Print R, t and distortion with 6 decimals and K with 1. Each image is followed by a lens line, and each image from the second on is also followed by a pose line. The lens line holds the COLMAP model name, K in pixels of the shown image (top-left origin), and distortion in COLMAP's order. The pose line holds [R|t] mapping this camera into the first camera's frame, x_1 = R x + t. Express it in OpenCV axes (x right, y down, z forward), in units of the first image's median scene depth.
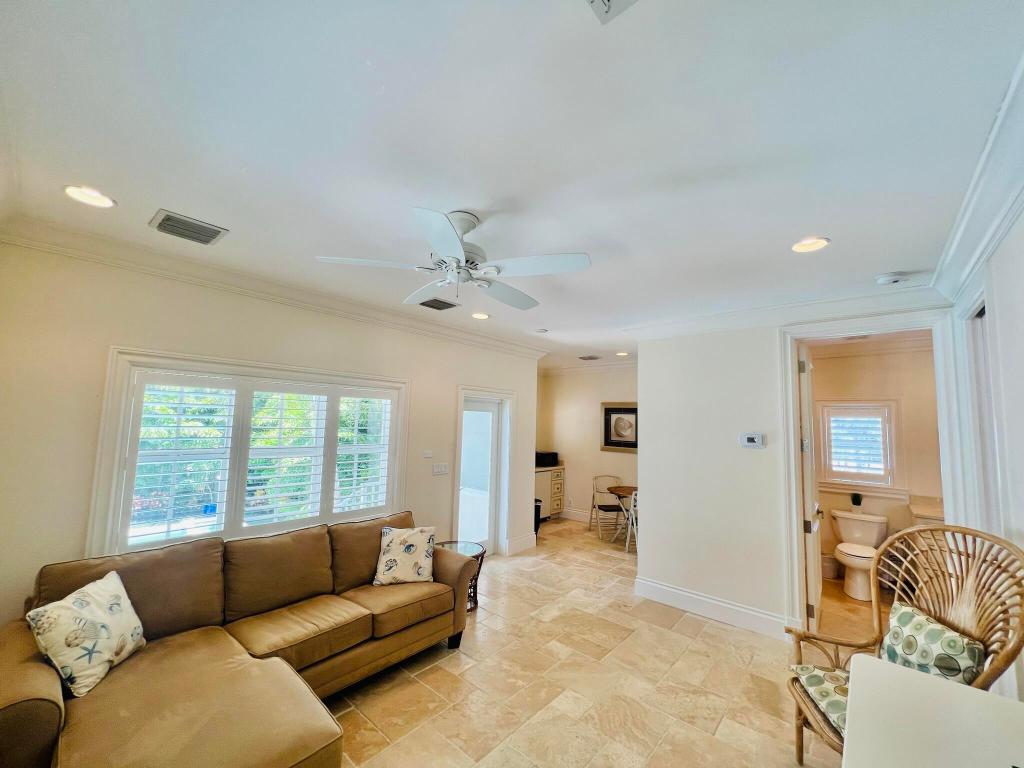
lens RADIAL K [[409.7, 0, 512.0], [0, 409.7, 384.0], [0, 0, 1]] dist [-0.000072, 0.000016]
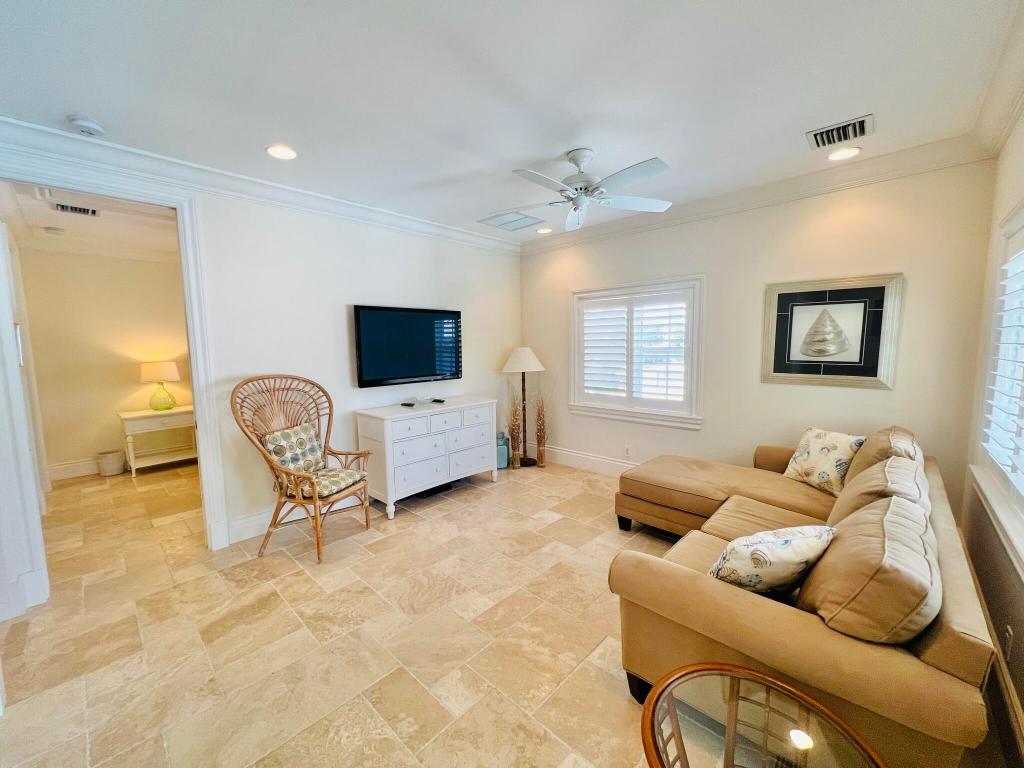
lens RADIAL K [[409.7, 0, 512.0], [0, 409.7, 384.0], [0, 0, 1]] dist [-0.000072, 0.000016]
pose [[-0.998905, -0.017675, 0.043325, 0.017669], [-0.017259, 0.999801, 0.009976, 0.214612], [-0.043492, 0.009217, -0.999011, 1.590633]]
